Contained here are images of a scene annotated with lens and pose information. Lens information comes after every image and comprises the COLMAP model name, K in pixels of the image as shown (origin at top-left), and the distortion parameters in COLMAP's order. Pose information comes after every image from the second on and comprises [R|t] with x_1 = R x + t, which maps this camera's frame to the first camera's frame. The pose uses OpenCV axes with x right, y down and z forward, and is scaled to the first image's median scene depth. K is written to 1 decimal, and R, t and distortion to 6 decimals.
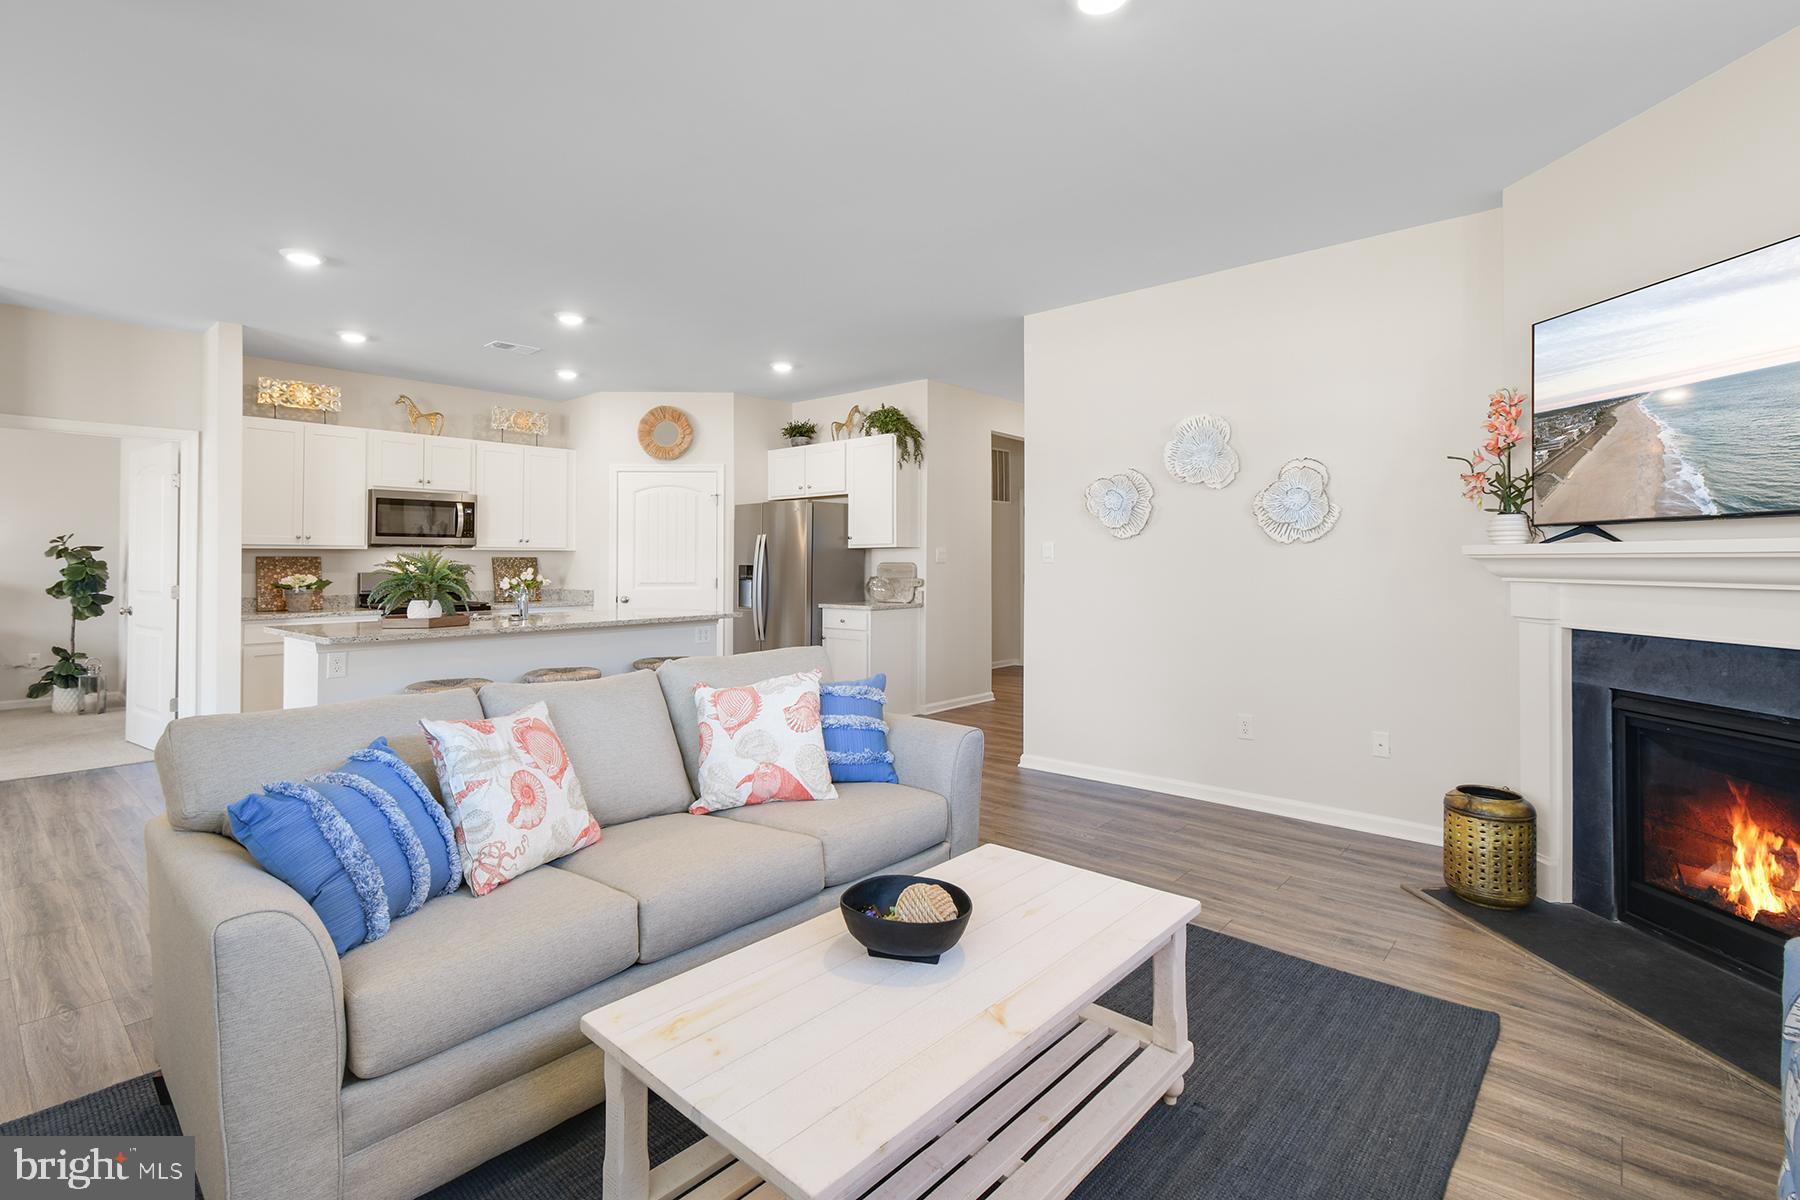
lens RADIAL K [[854.4, 0, 897.5], [0, 854.4, 553.9], [0, 0, 1]] dist [0.002706, -0.002823]
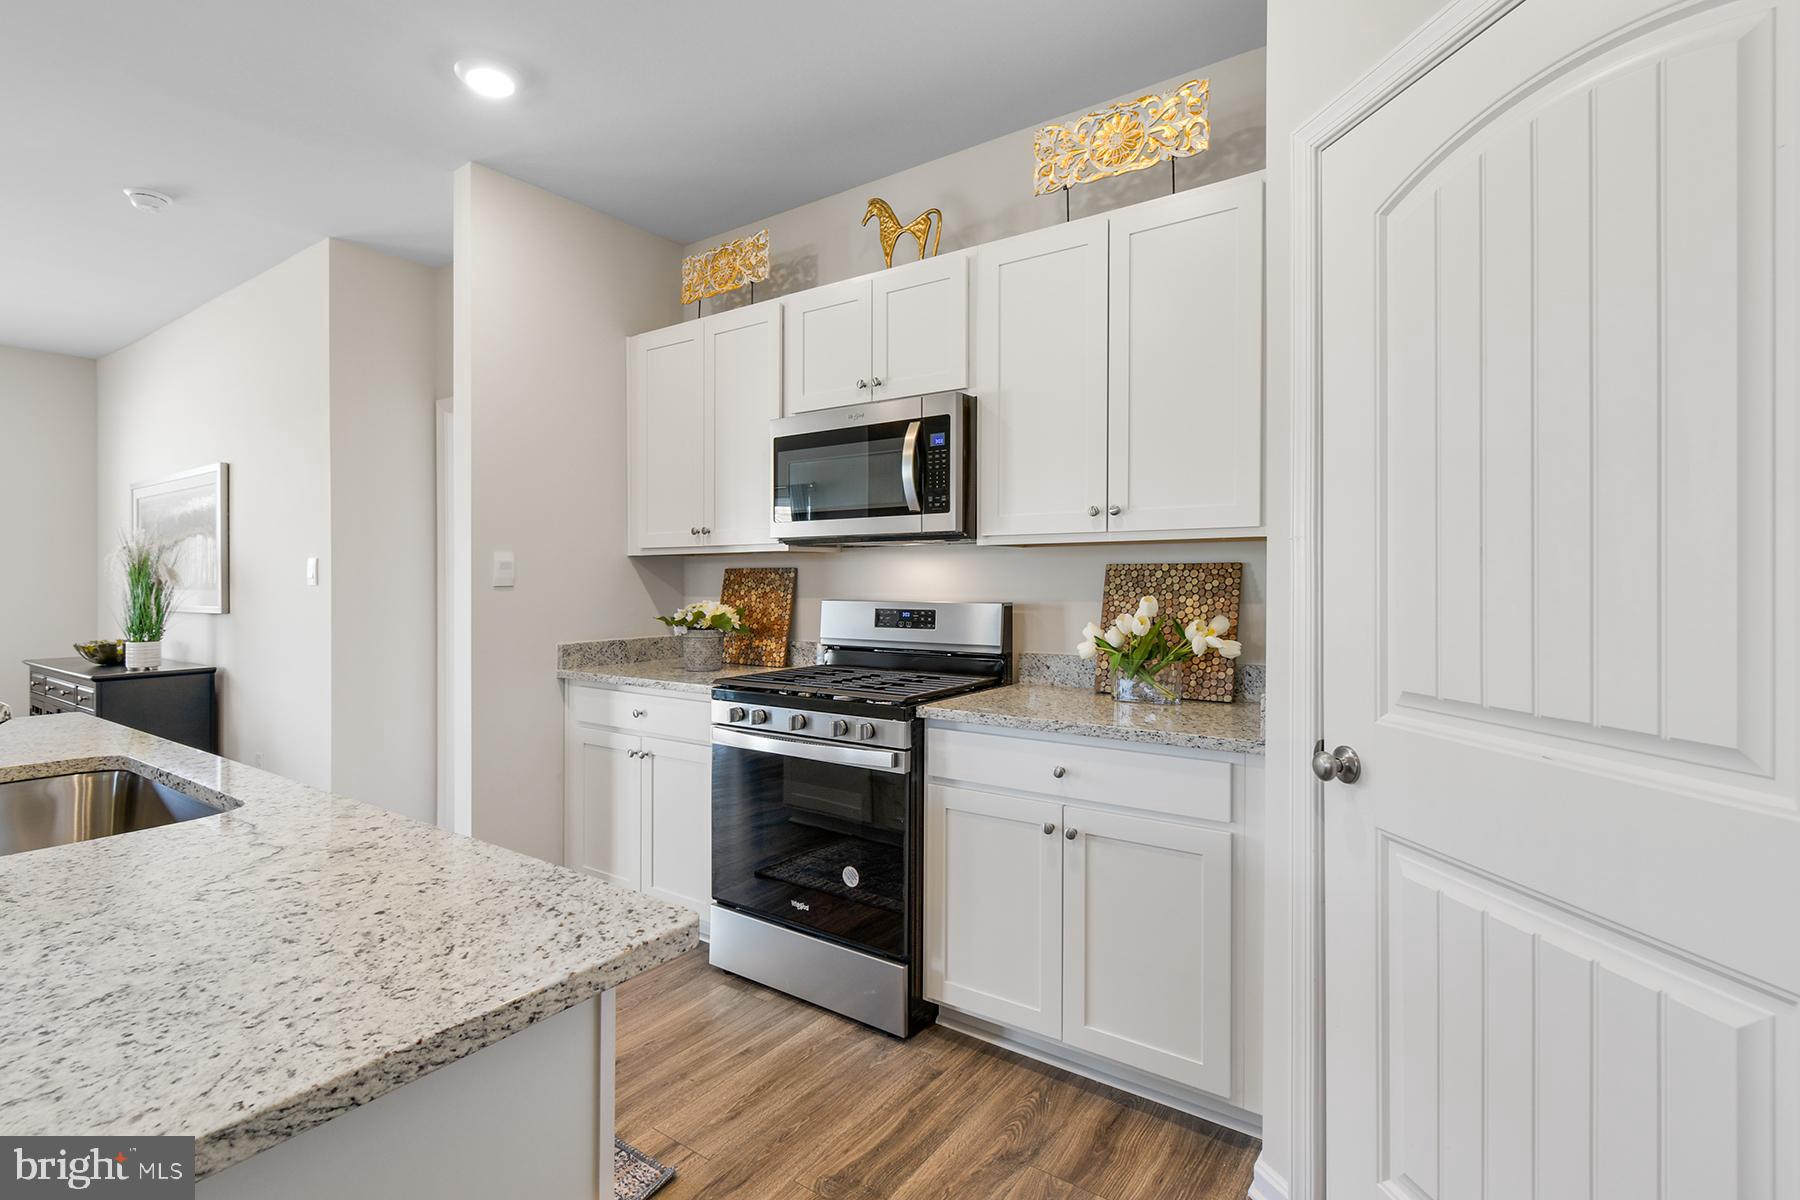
lens RADIAL K [[854.4, 0, 875.0], [0, 854.4, 576.0], [0, 0, 1]] dist [0.002706, -0.002823]
pose [[0.085758, -0.000524, -0.996316, -0.138765], [0.010510, 0.999945, 0.000379, 0.008330], [0.996261, -0.010504, 0.085758, 0.953151]]
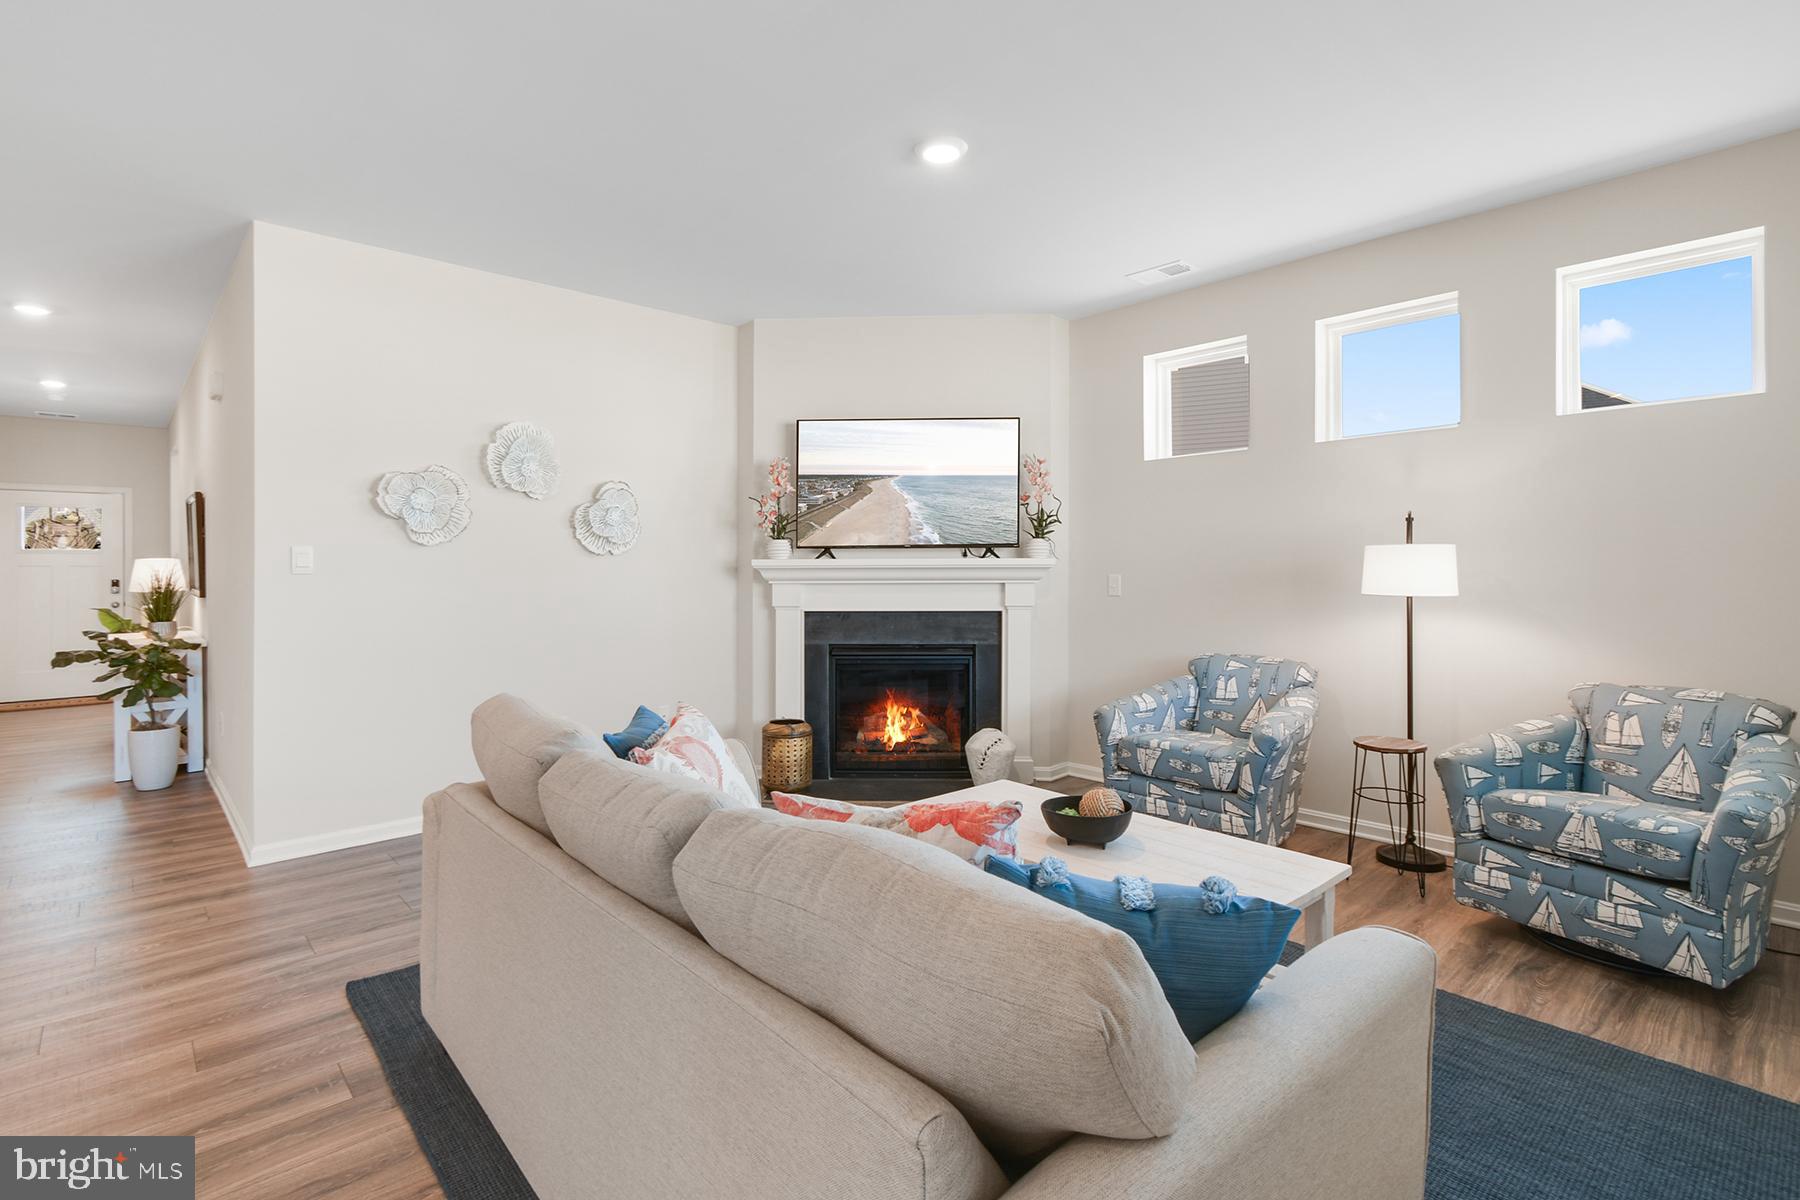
lens RADIAL K [[854.4, 0, 890.5], [0, 854.4, 556.4], [0, 0, 1]] dist [0.002706, -0.002823]
pose [[0.111856, 0.015875, 0.993598, -0.378575], [-0.002276, 0.999874, -0.015719, 0.004214], [-0.993722, -0.000504, 0.111878, 0.309026]]
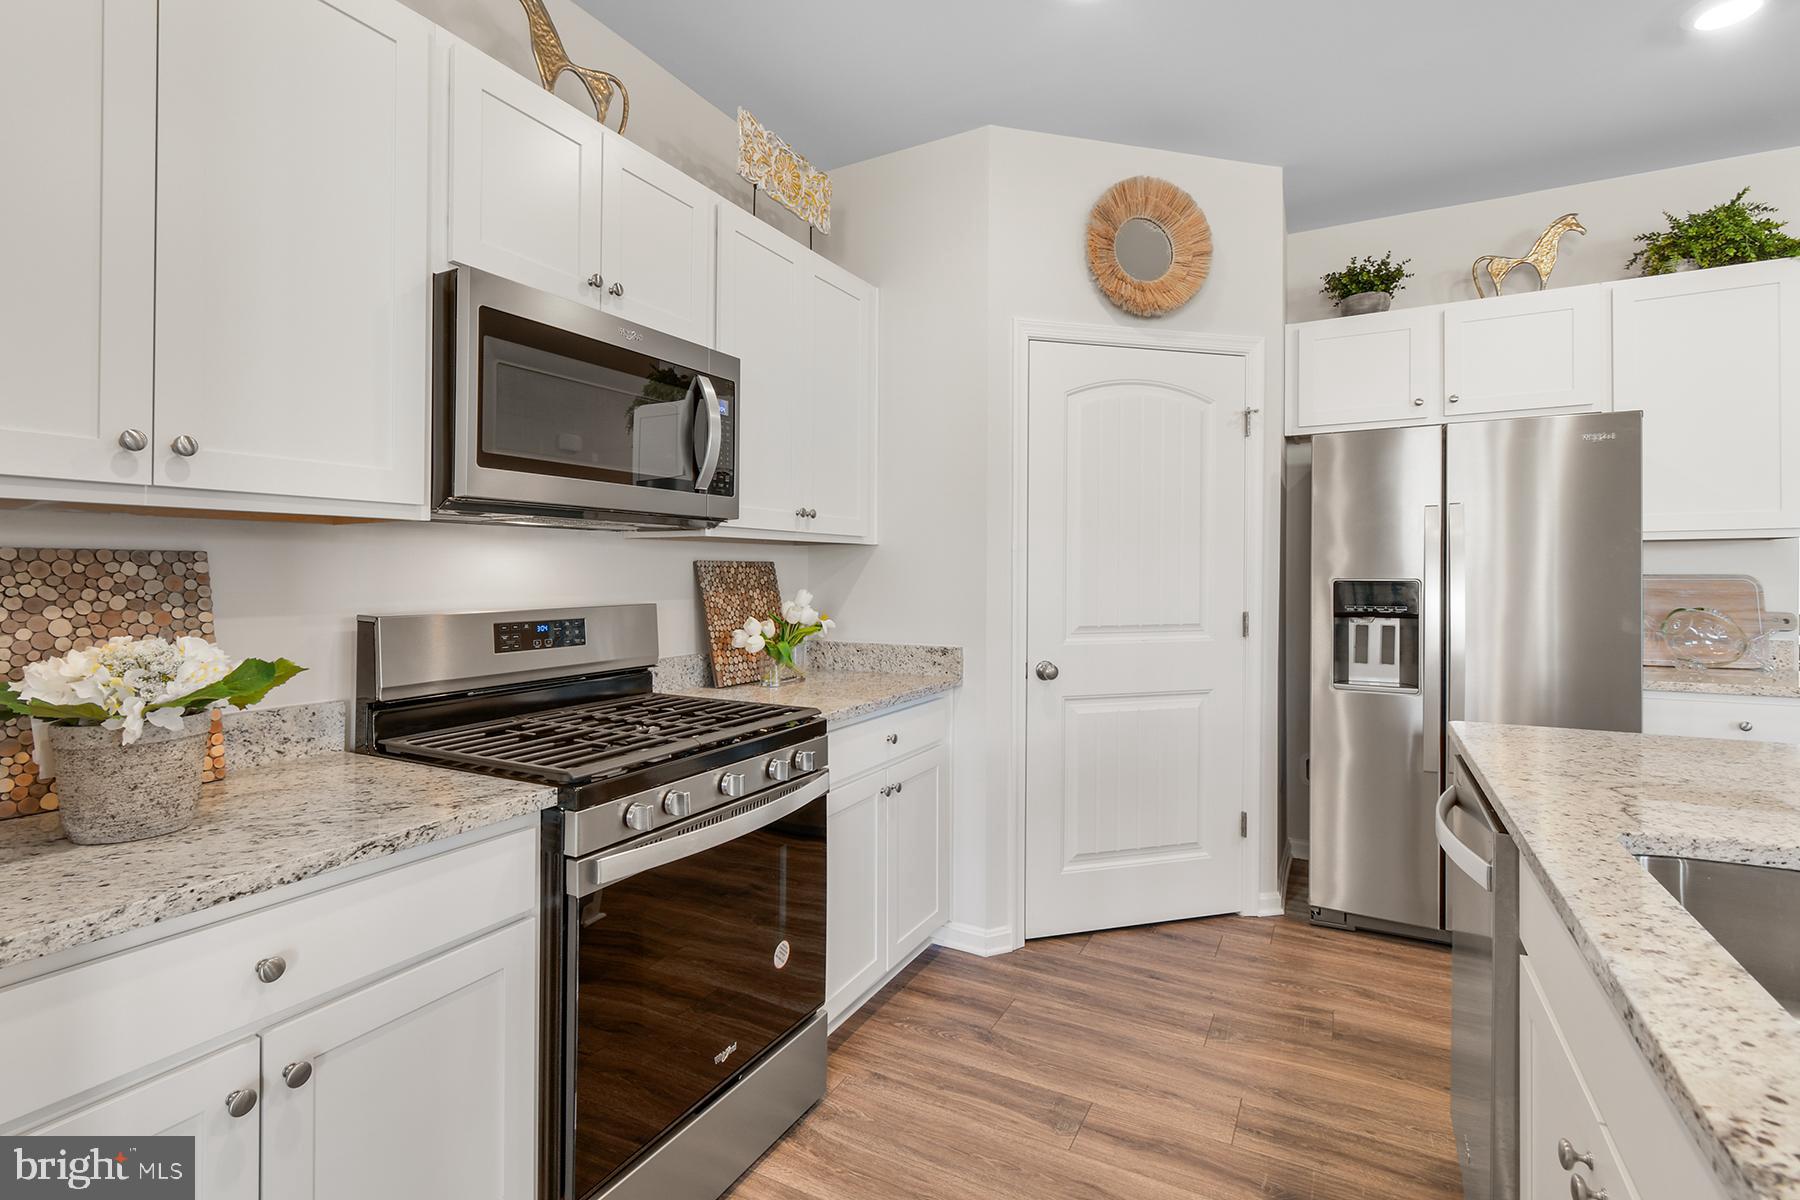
lens RADIAL K [[854.4, 0, 888.1], [0, 854.4, 573.4], [0, 0, 1]] dist [0.002706, -0.002823]
pose [[0.975789, -0.000542, 0.218714, -0.517385], [-0.001187, 0.999969, 0.007772, 0.007073], [-0.218711, -0.007843, 0.975758, 0.696440]]
